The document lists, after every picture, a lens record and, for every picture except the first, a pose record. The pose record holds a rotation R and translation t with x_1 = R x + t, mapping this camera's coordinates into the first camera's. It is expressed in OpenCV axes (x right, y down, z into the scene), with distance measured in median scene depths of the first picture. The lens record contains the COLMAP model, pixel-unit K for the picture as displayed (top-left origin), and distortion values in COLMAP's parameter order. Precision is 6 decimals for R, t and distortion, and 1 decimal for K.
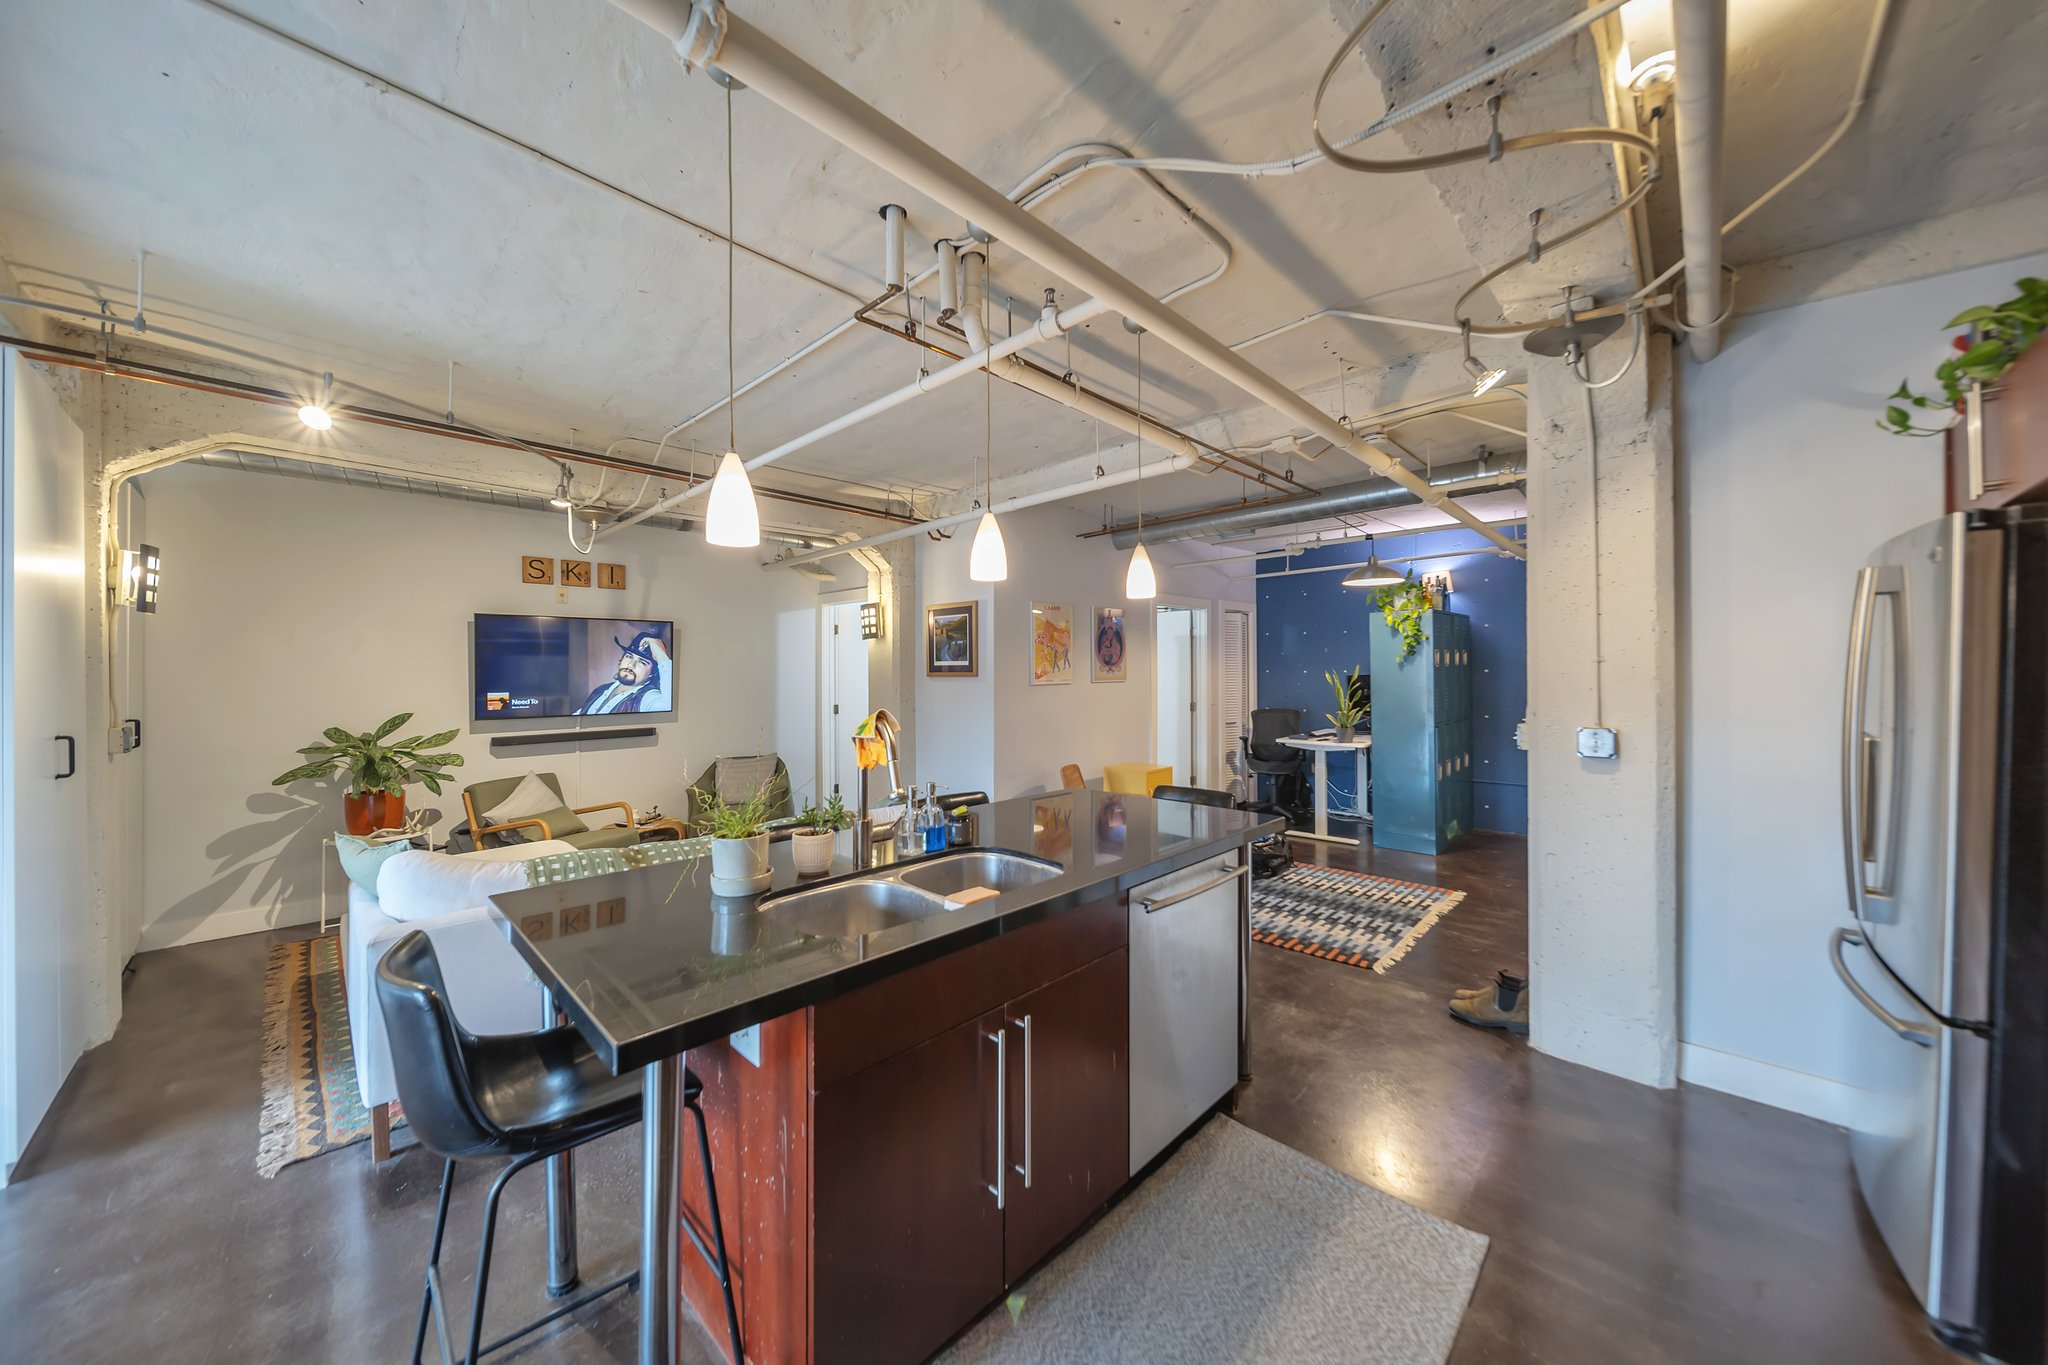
lens RADIAL K [[707.6, 0, 1017.6], [0, 707.6, 673.7], [0, 0, 1]] dist [0.003976, -0.002669]
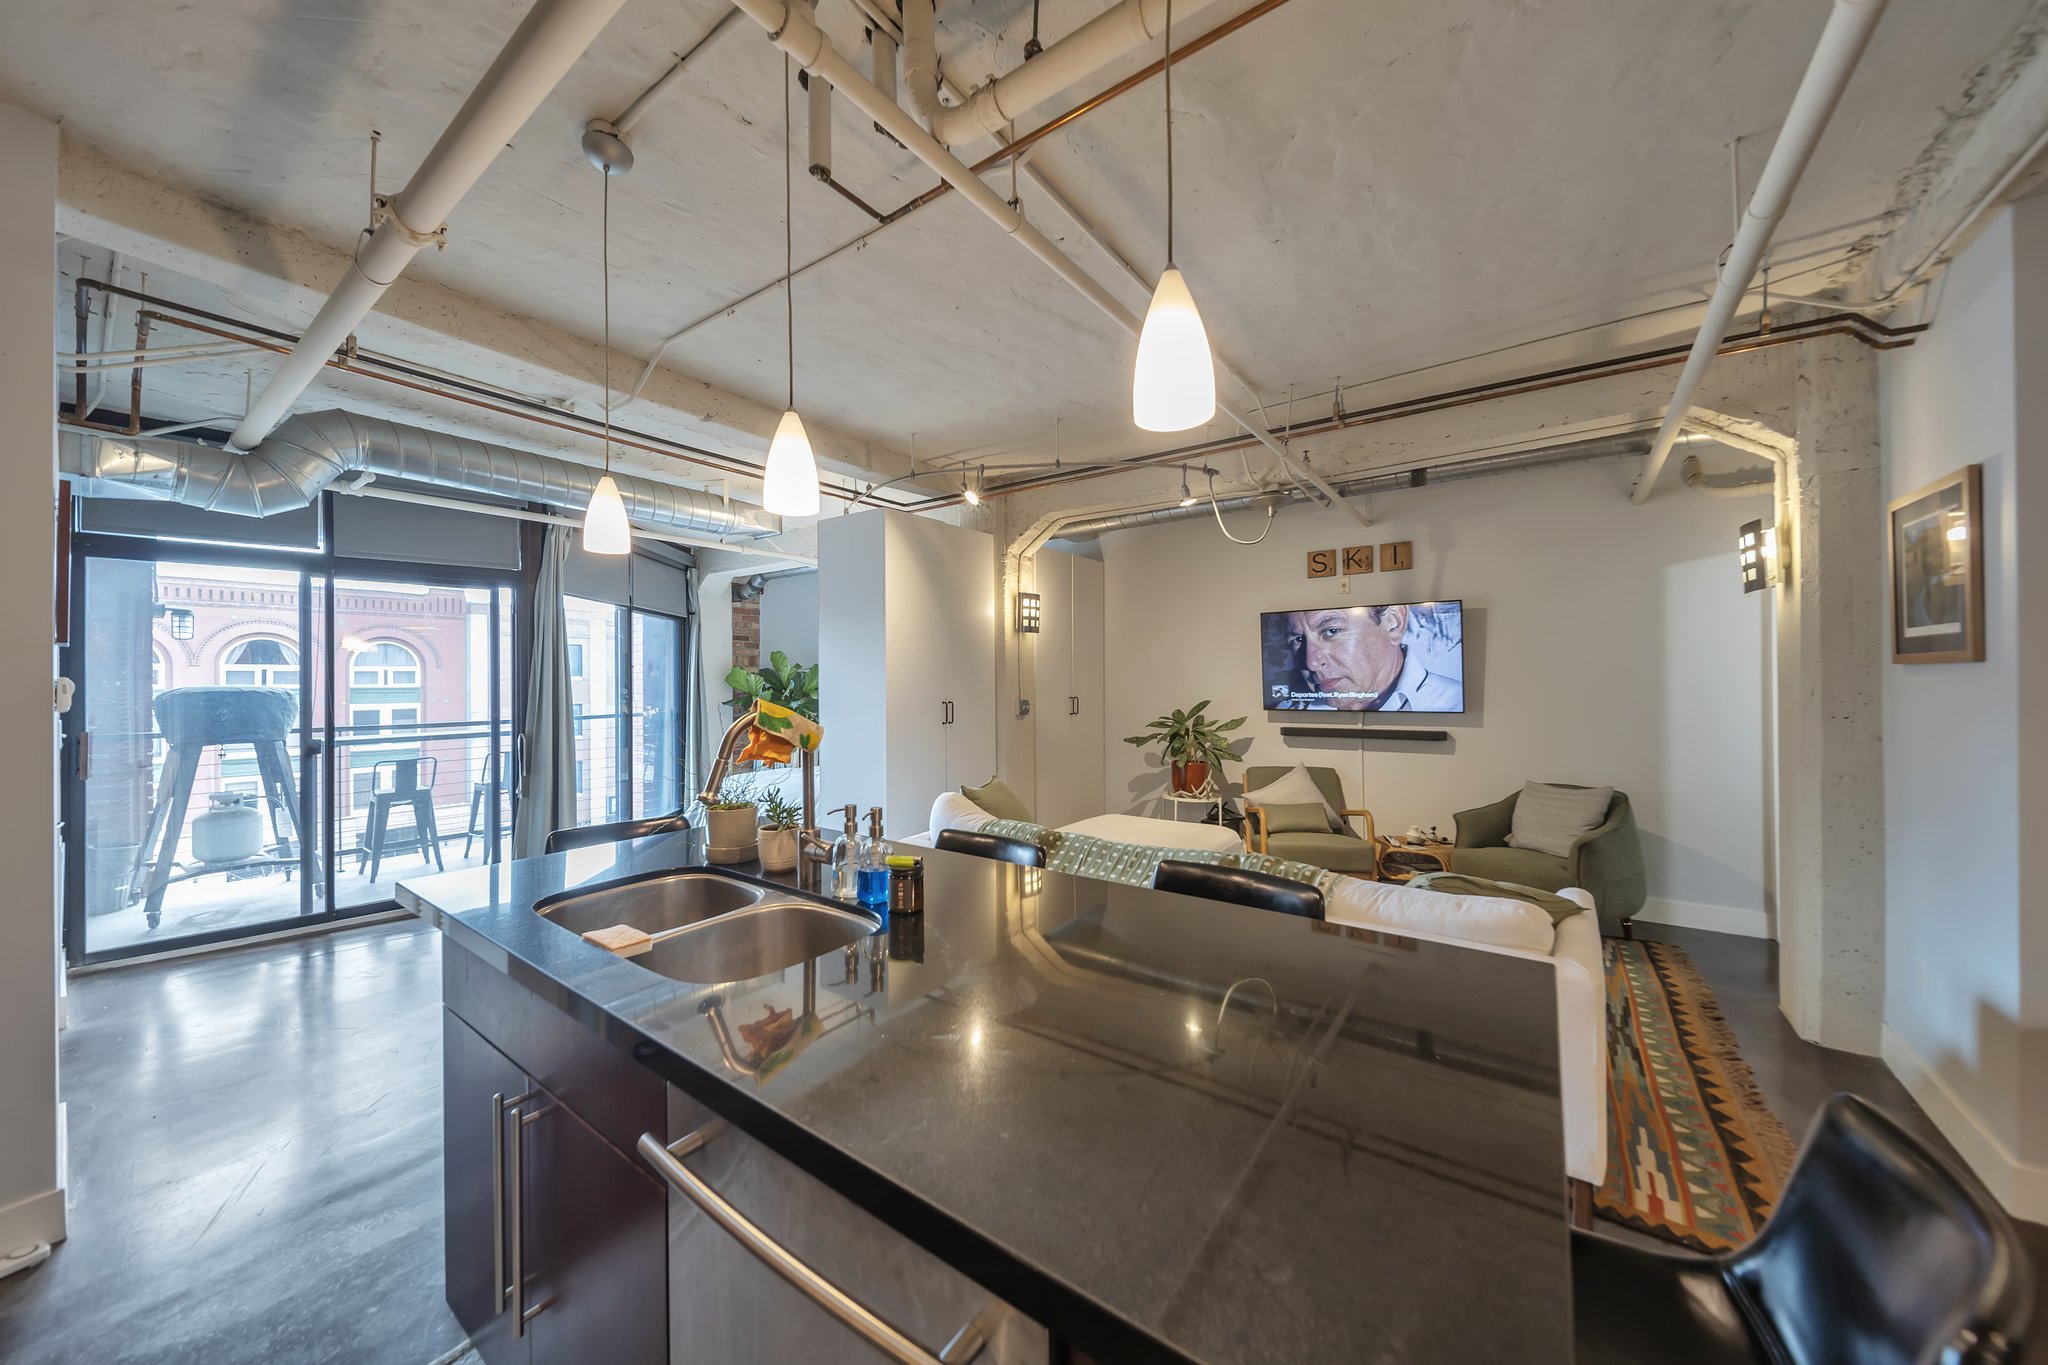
lens RADIAL K [[707.6, 0, 1018.3], [0, 707.6, 673.6], [0, 0, 1]] dist [0.003976, -0.002669]
pose [[0.135441, -0.003511, -0.990779, 0.274153], [0.005057, 0.999983, -0.002852, 0.010303], [0.990772, -0.004624, 0.135457, 0.472653]]
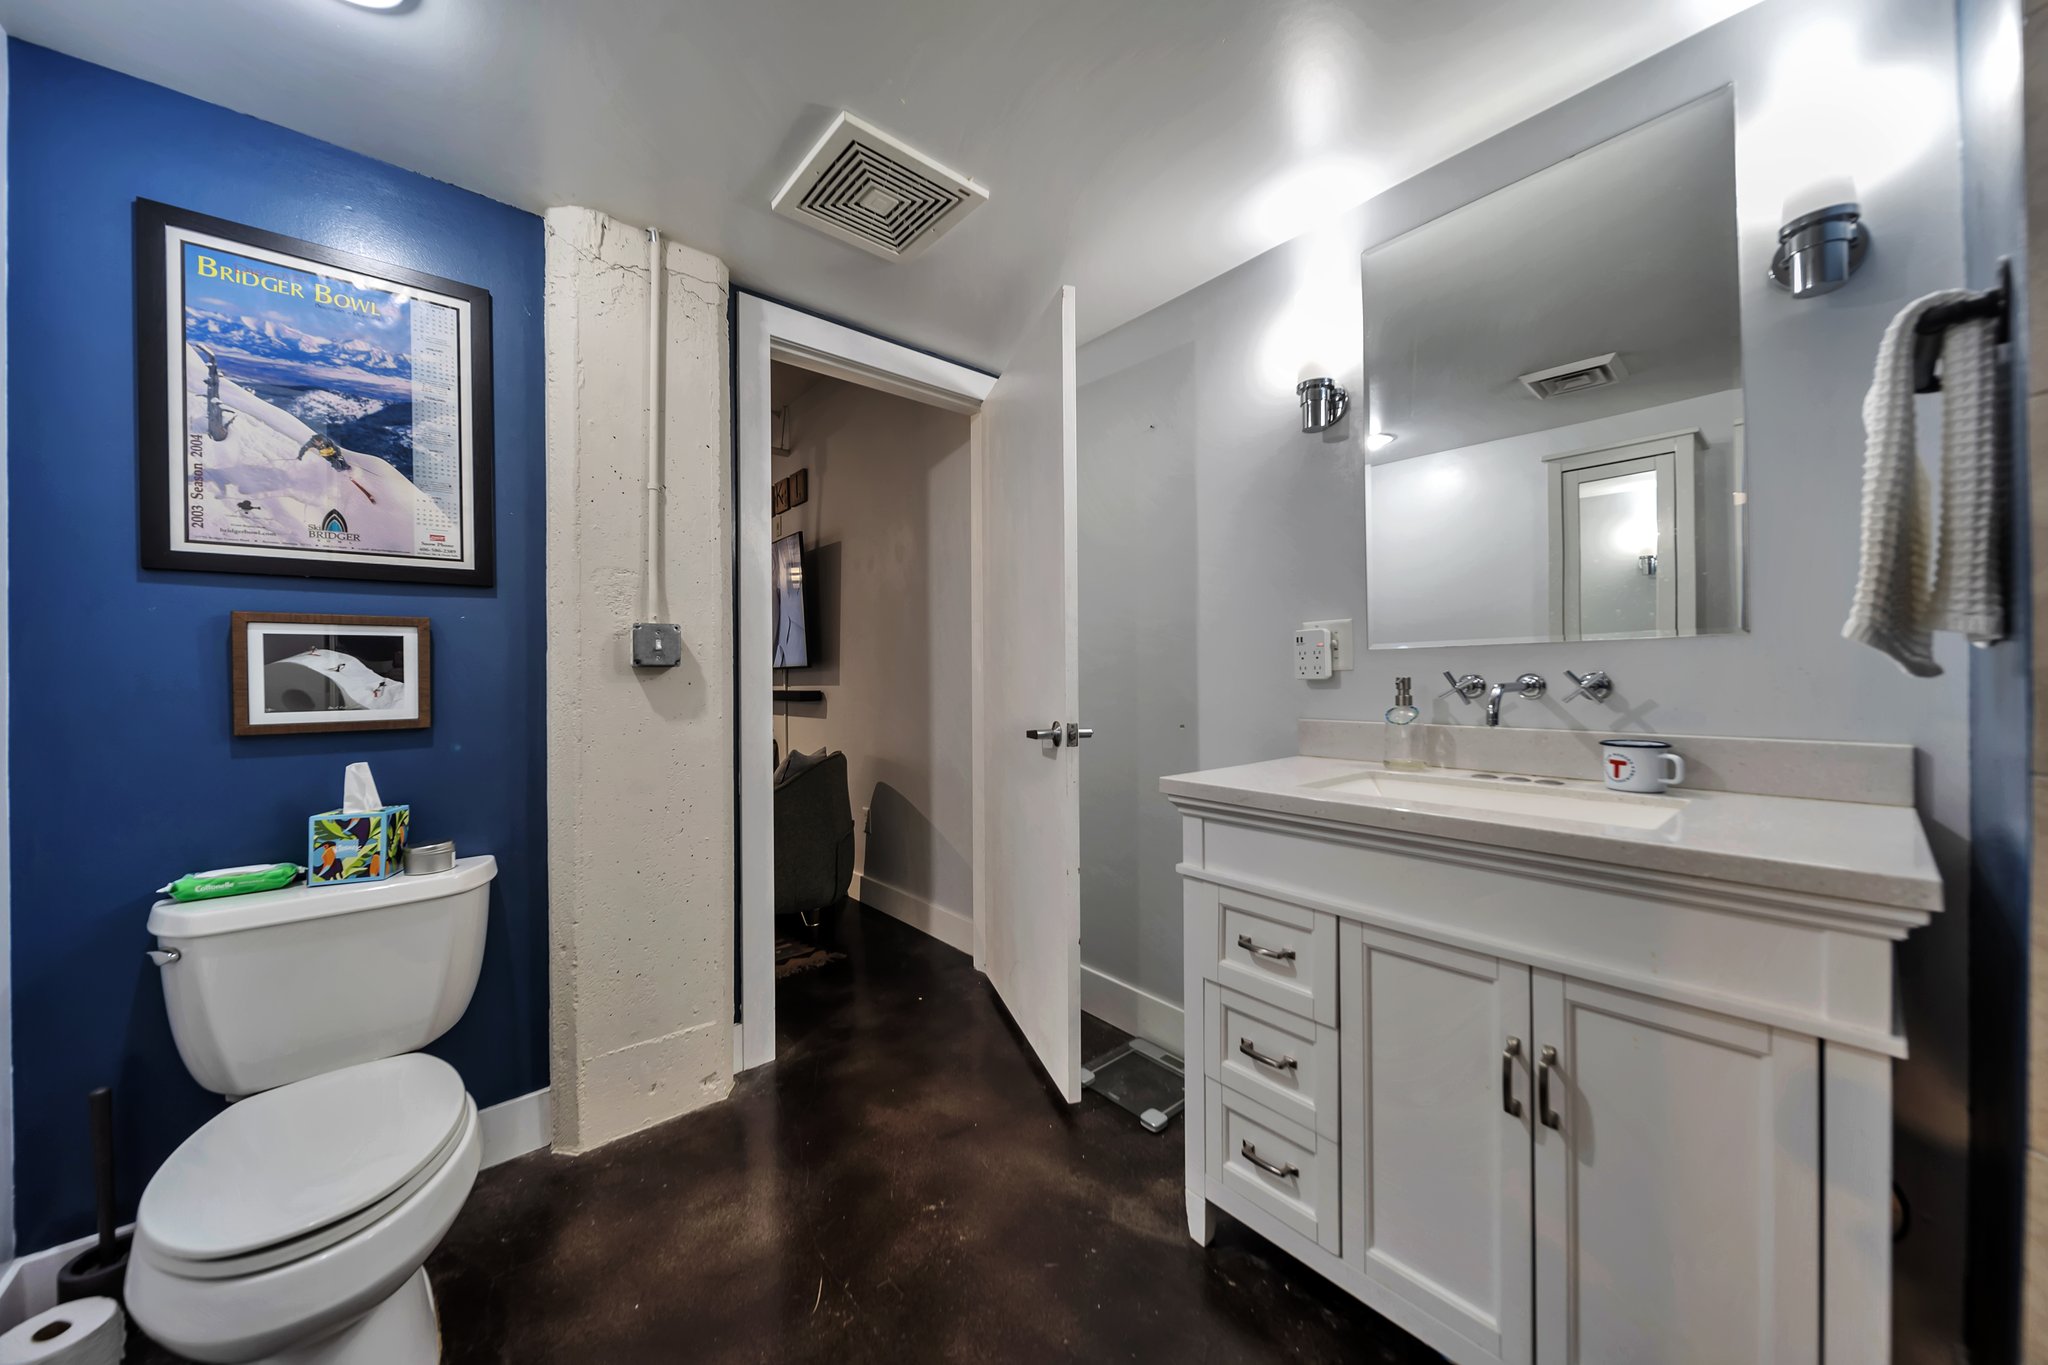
lens RADIAL K [[708.8, 0, 1023.2], [0, 708.8, 679.4], [0, 0, 1]] dist [-0.000739, -0.000044]
pose [[-0.100325, 0.007822, -0.994924, 0.180742], [0.005170, 0.999960, 0.007340, 0.071406], [0.994941, -0.004407, -0.100361, 1.506098]]
